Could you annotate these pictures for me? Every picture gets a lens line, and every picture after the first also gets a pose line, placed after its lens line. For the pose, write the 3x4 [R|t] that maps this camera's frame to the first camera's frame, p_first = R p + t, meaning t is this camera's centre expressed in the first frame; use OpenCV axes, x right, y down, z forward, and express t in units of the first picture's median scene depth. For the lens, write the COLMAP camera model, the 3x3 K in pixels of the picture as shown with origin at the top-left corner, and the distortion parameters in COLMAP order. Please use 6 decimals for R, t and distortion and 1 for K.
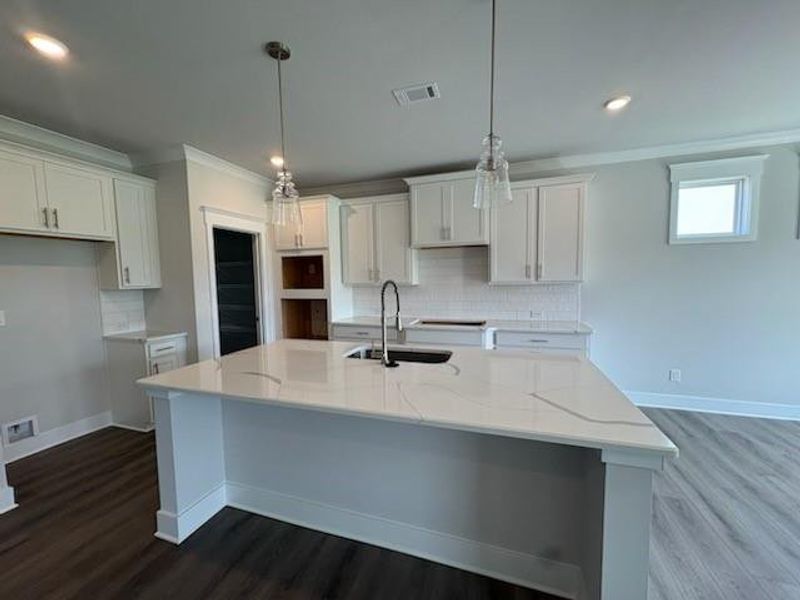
lens RADIAL K [[320.0, 0, 402.7], [0, 320.0, 303.1], [0, 0, 1]] dist [-0.003903, 0.000629]
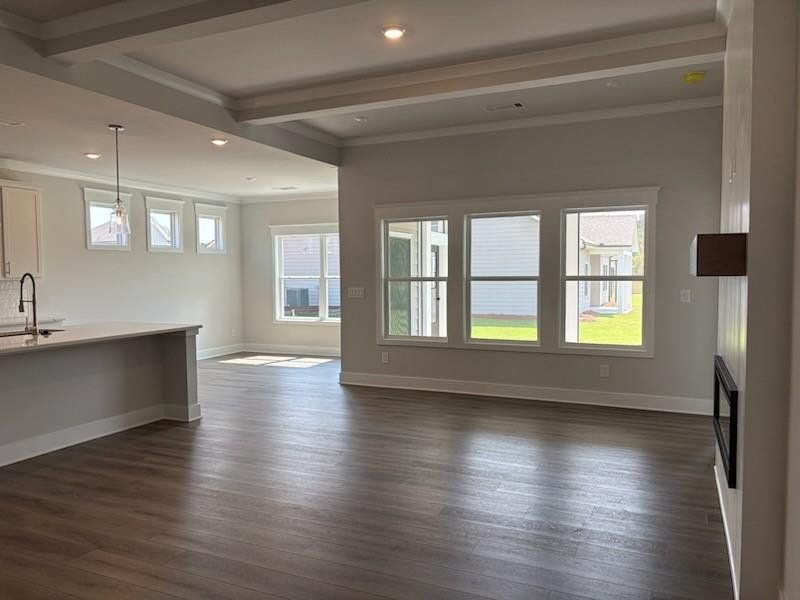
lens RADIAL K [[619.2, 0, 407.2], [0, 619.2, 309.2], [0, 0, 1]] dist [0.036583, -0.022931]
pose [[0.099458, -0.044736, 0.994036, -1.449667], [0.082829, 0.995894, 0.036532, 0.065768], [-0.991588, 0.078702, 0.102755, -0.471721]]
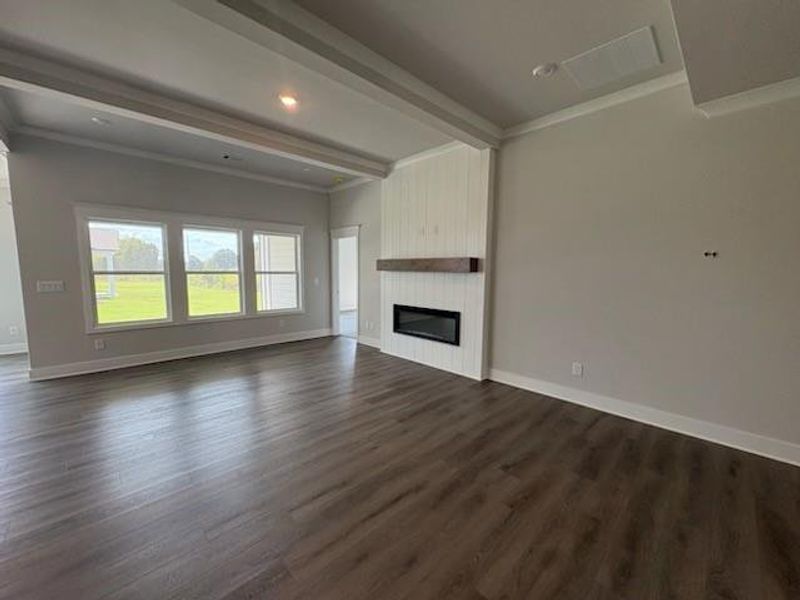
lens RADIAL K [[320.0, 0, 400.5], [0, 320.0, 298.3], [0, 0, 1]] dist [-0.003903, 0.000629]
pose [[-0.894975, -0.030106, 0.445098, -0.895157], [0.041651, 0.987723, 0.150558, -0.005704], [-0.444167, 0.153284, -0.882734, 0.387704]]
